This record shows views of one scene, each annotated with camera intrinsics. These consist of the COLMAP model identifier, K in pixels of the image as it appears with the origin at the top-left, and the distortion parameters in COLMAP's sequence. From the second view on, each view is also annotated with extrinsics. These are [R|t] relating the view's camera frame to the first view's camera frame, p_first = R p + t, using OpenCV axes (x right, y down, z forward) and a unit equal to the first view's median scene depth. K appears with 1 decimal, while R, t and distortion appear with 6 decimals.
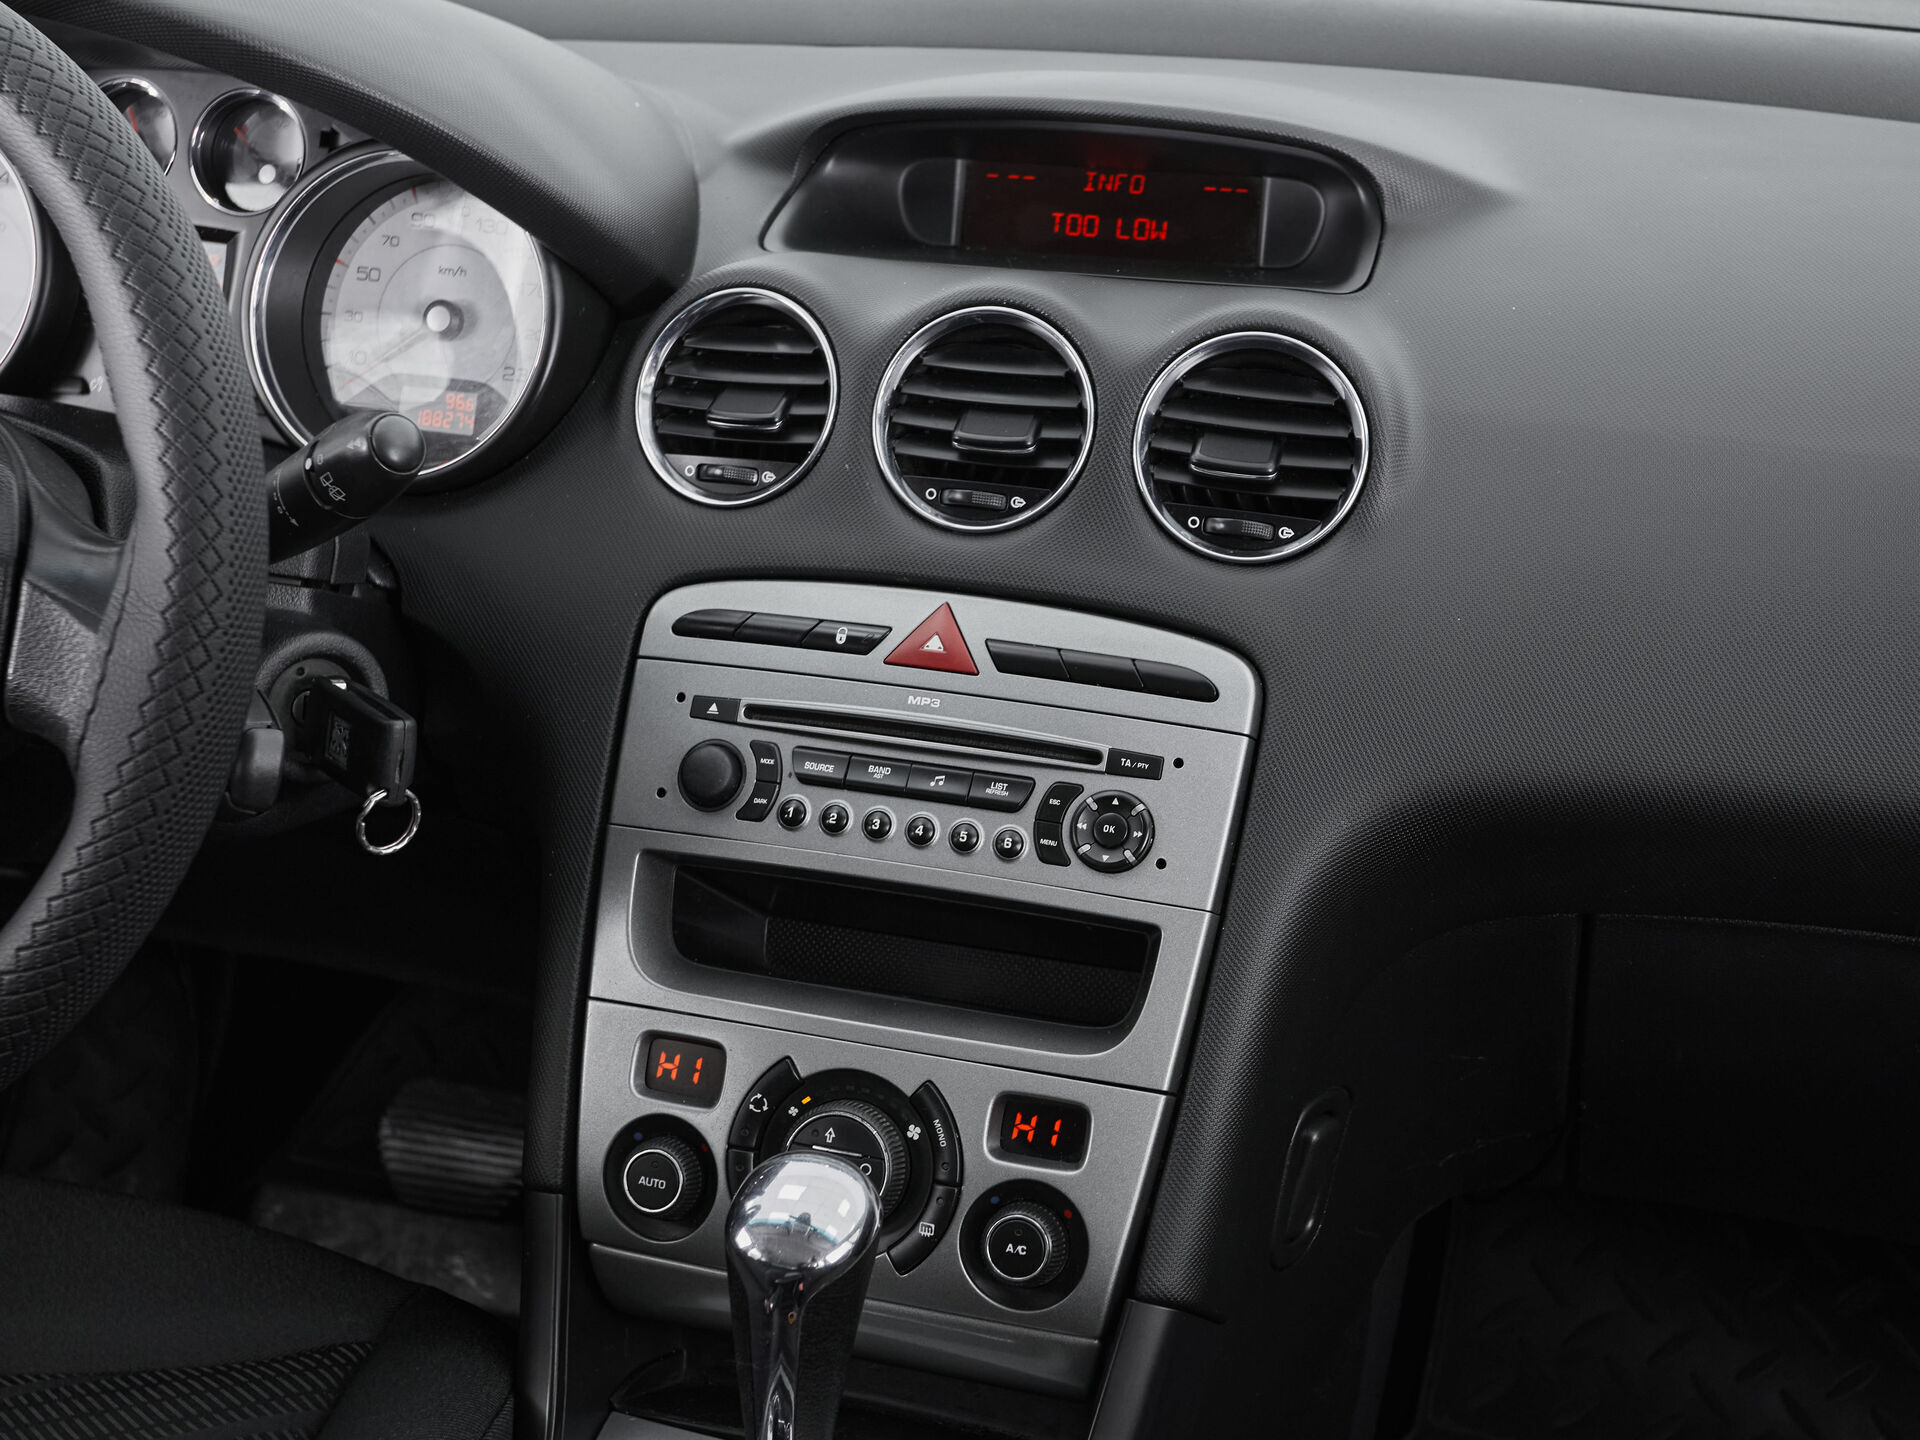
lens RADIAL K [[2693.8, 0, 960.4], [0, 2693.8, 767.7], [0, 0, 1]] dist [0.000629, -0.001256]
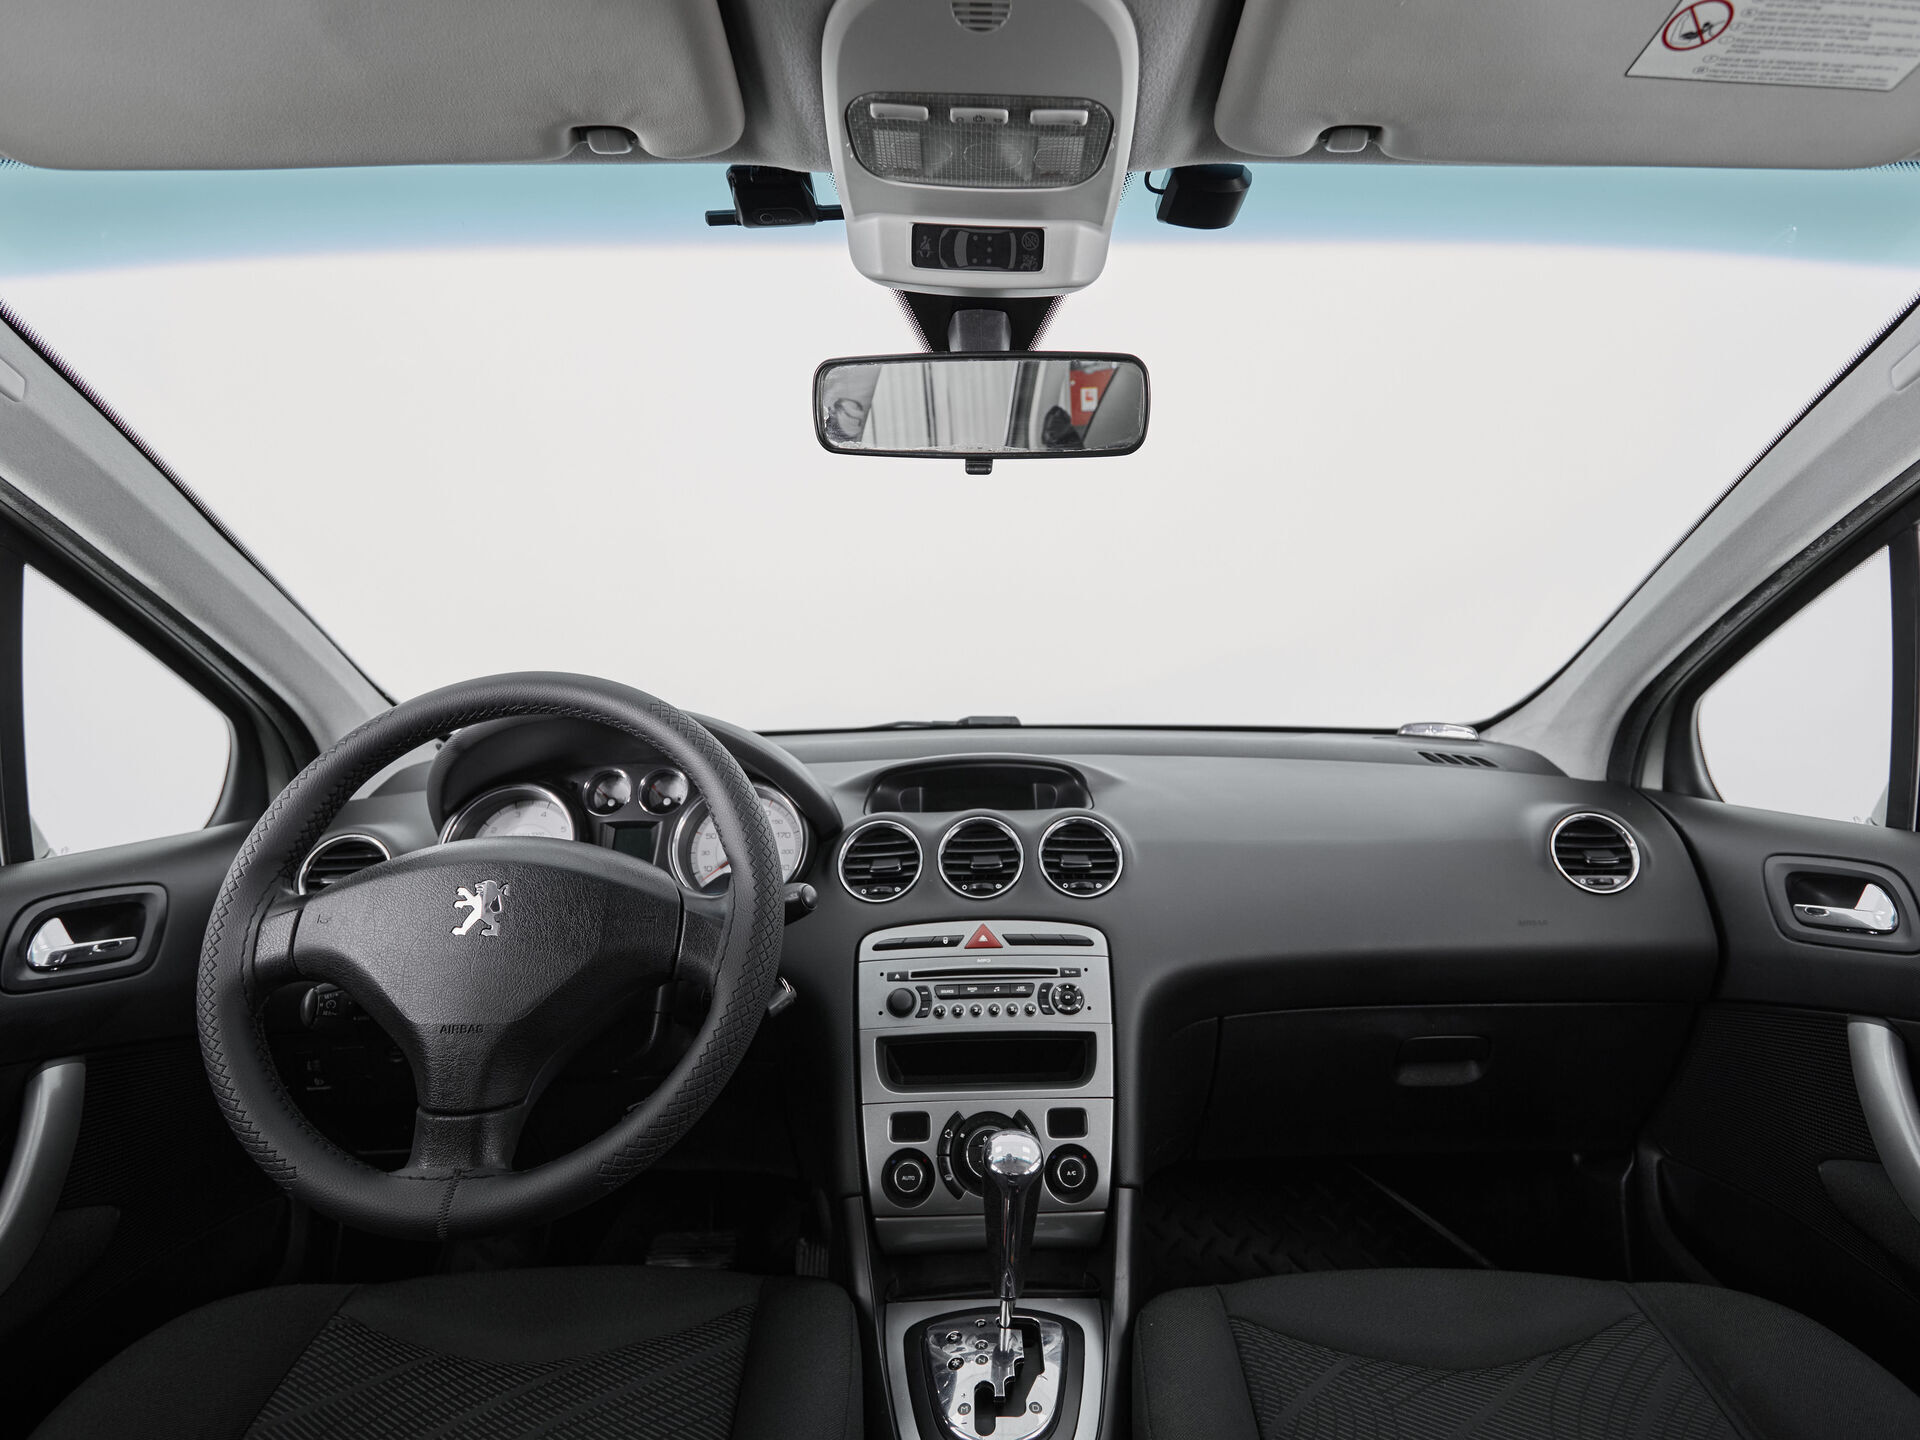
lens RADIAL K [[1029.6, 0, 994.3], [0, 1029.6, 720.6], [0, 0, 1]] dist [-0.002806, -0.001777]
pose [[0.944805, -0.027594, 0.326468, -0.317392], [0.154787, 0.915824, -0.370550, 0.130950], [-0.288763, 0.400631, 0.869546, 0.049964]]
